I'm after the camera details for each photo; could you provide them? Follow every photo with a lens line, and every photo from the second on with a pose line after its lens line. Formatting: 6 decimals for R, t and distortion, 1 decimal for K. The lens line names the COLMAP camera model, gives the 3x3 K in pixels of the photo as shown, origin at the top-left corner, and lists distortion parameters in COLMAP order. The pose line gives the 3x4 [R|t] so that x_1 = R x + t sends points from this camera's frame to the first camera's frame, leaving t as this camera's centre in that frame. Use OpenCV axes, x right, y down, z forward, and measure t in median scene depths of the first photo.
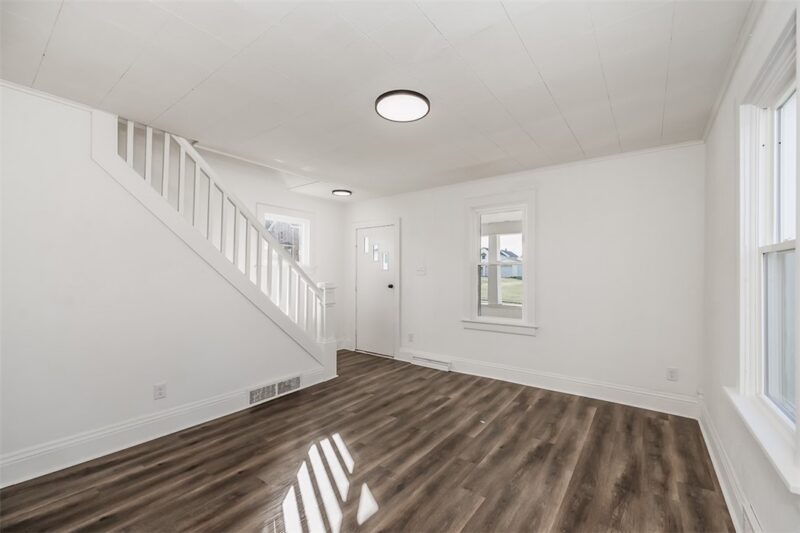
lens RADIAL K [[311.7, 0, 400.3], [0, 311.7, 271.7], [0, 0, 1]] dist [-0.000877, -0.000128]
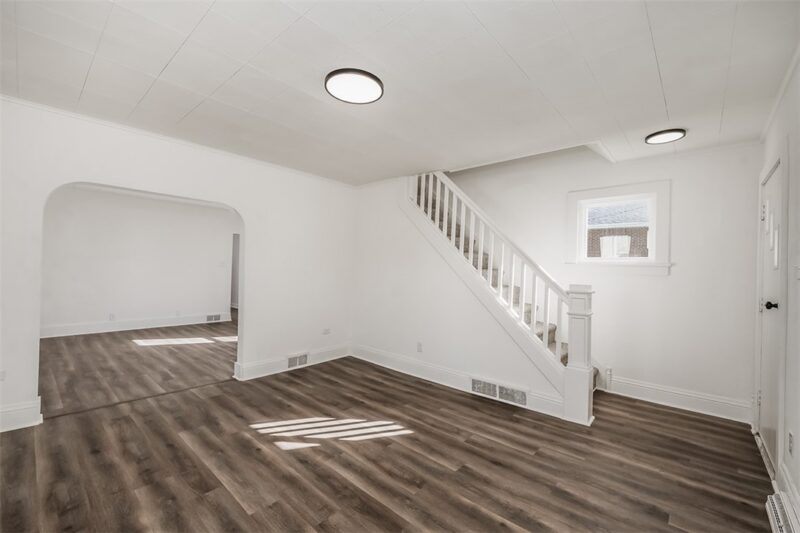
lens RADIAL K [[313.2, 0, 400.0], [0, 313.2, 266.5], [0, 0, 1]] dist [-0.000886, -0.000127]
pose [[-0.019320, -0.011053, -0.999752, 0.734702], [-0.019531, 0.999752, -0.010675, 0.010407], [0.999623, 0.019320, -0.019531, 0.901754]]
